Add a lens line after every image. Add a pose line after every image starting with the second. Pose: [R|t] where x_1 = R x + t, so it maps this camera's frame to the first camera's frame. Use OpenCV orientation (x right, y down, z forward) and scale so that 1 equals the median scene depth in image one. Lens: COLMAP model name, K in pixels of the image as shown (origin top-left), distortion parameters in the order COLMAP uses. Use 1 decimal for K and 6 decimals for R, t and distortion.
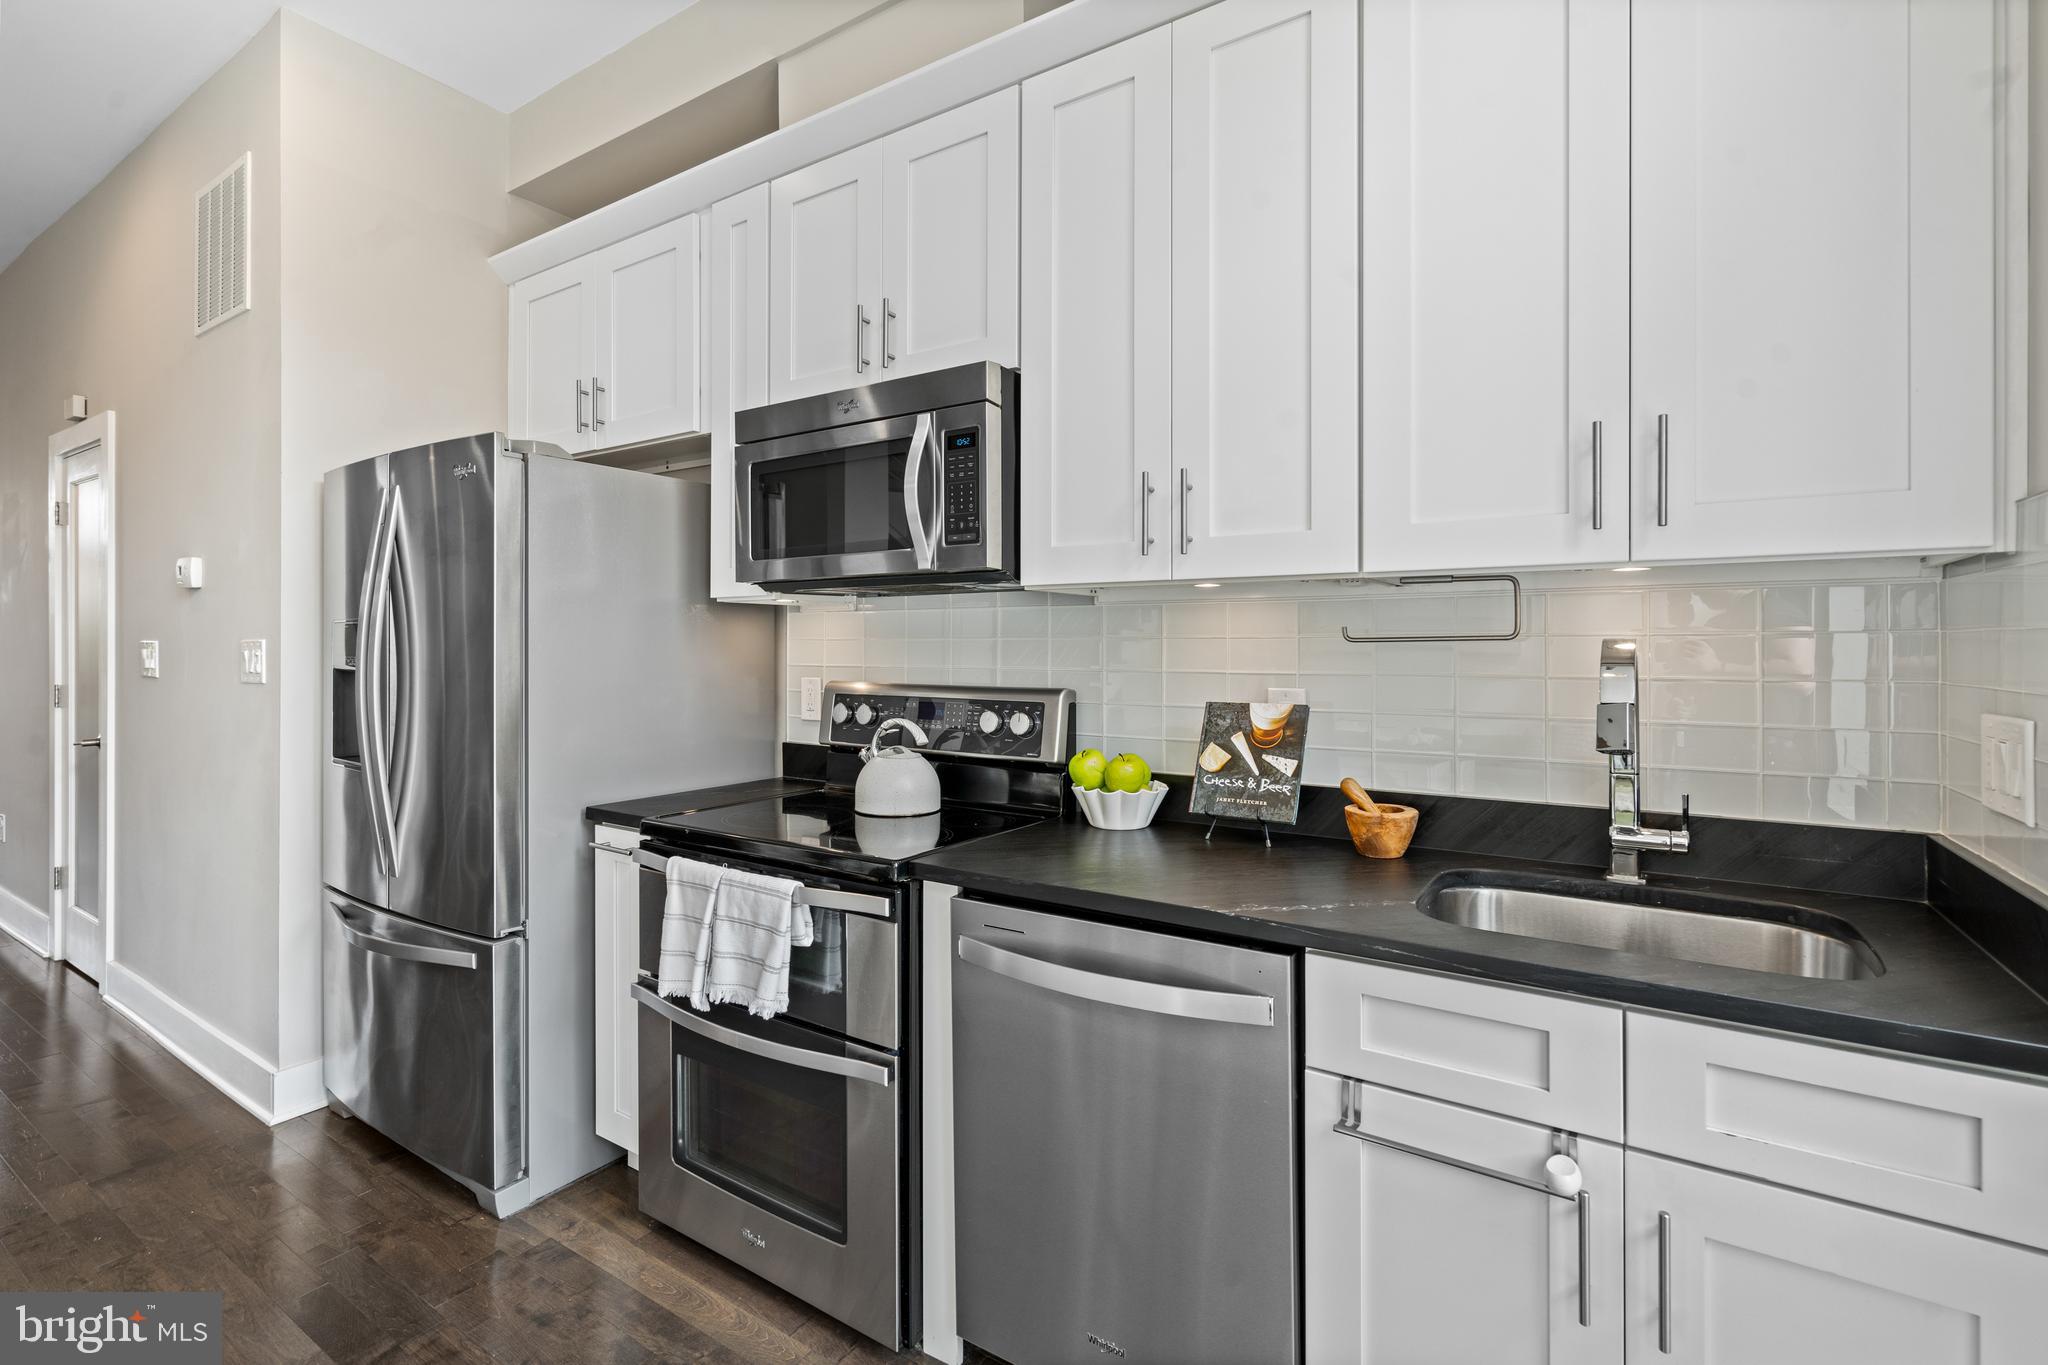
lens RADIAL K [[900.5, 0, 1024.0], [0, 900.5, 682.5], [0, 0, 1]] dist [-0.000772, -0.000115]
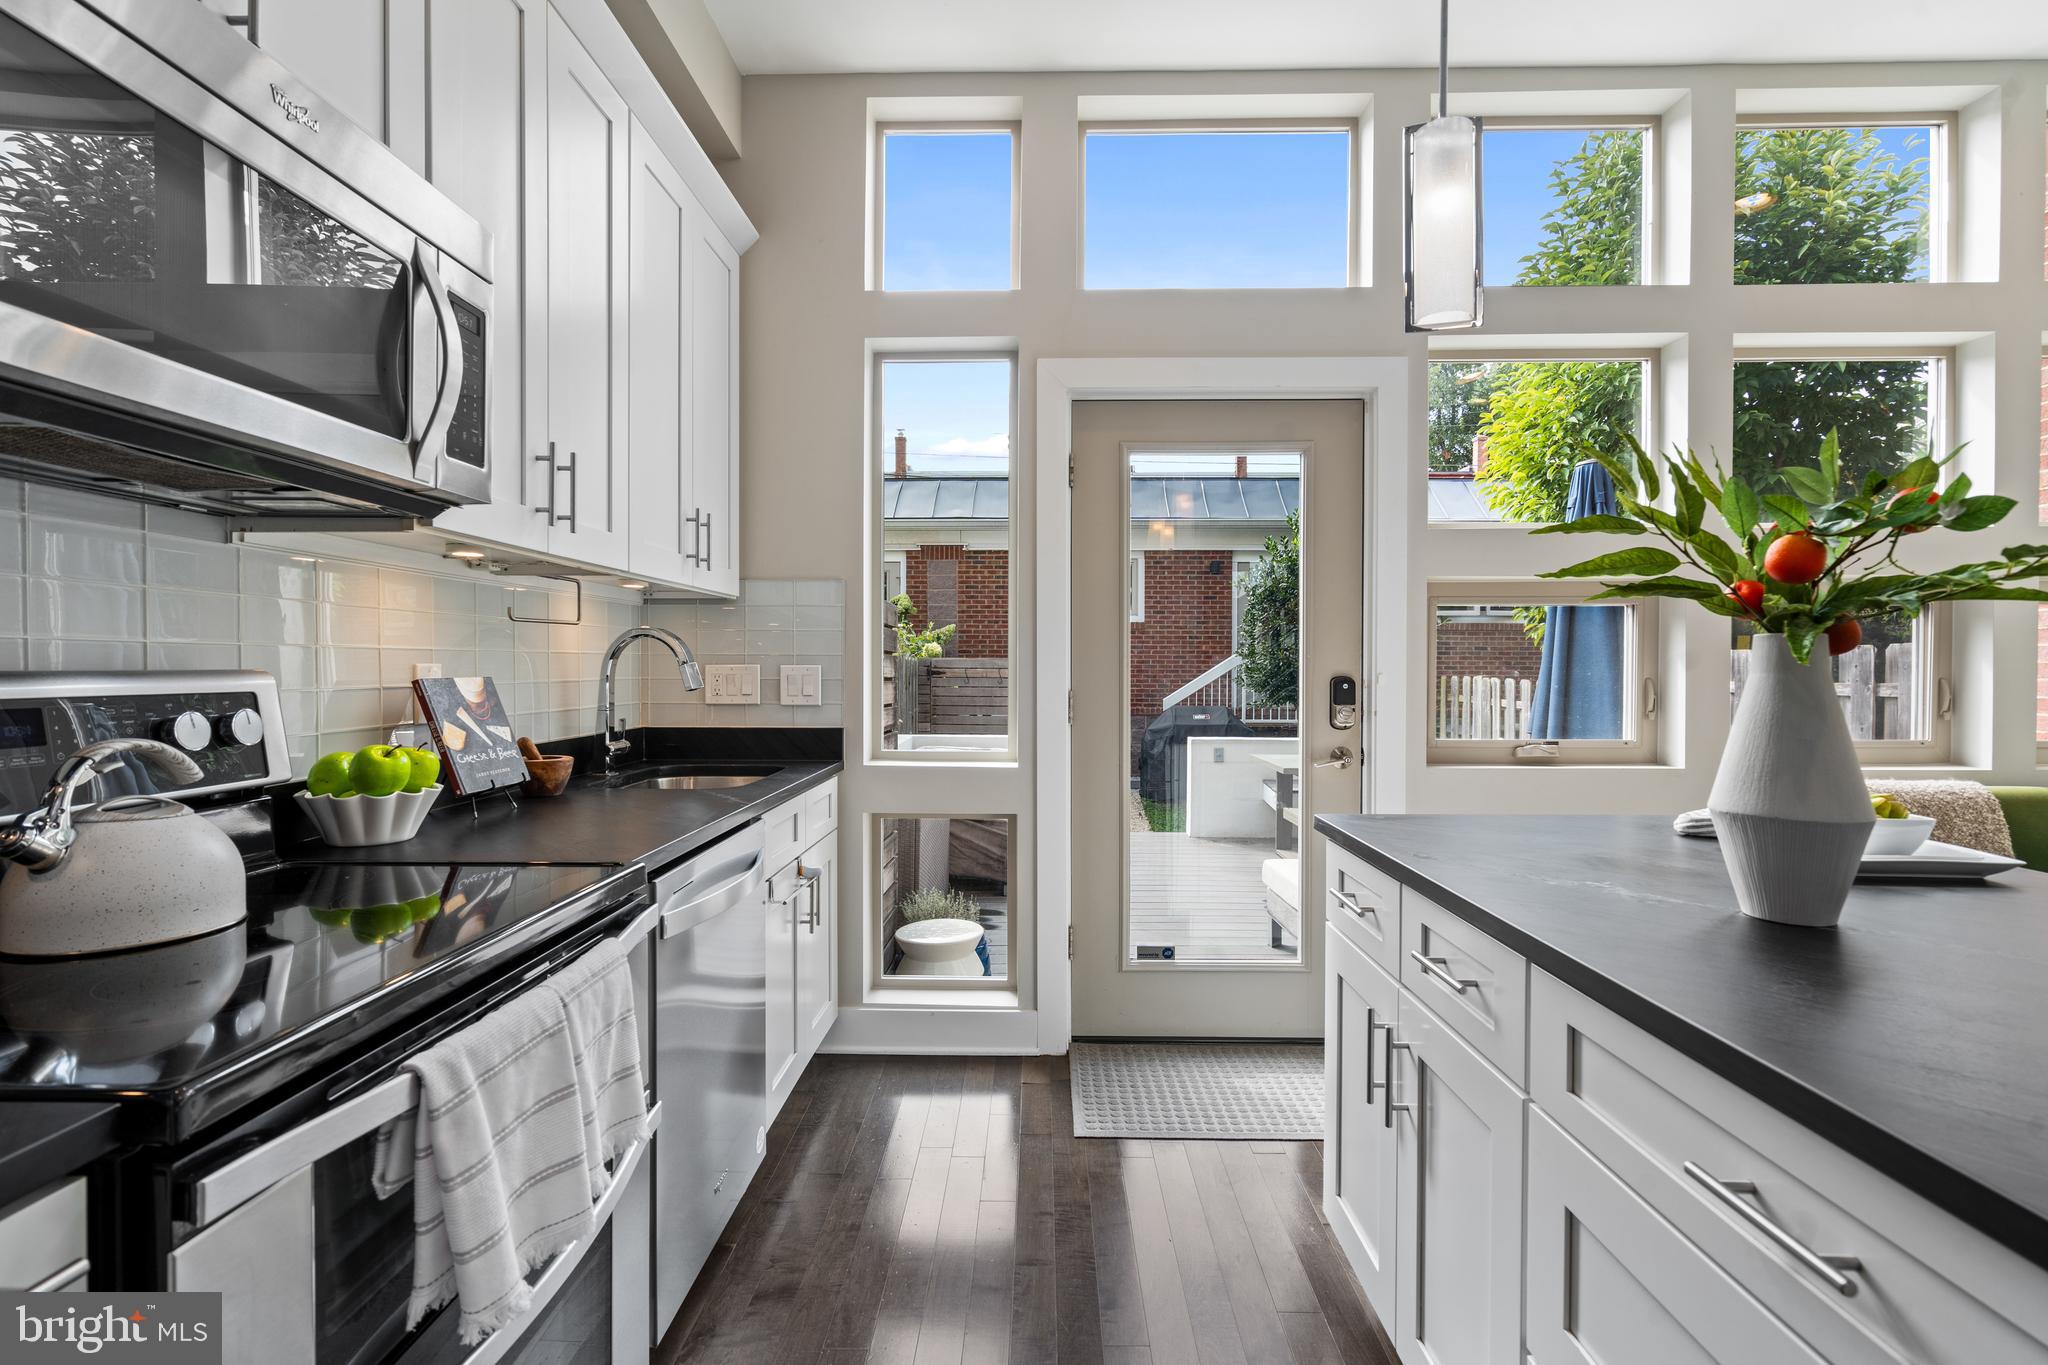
lens RADIAL K [[900.5, 0, 1024.0], [0, 900.5, 682.5], [0, 0, 1]] dist [-0.000772, -0.000115]
pose [[-0.526652, -0.025098, 0.849710, -0.911715], [0.004705, 0.999463, 0.032437, 0.000387], [-0.850068, 0.021080, -0.526251, 1.001039]]
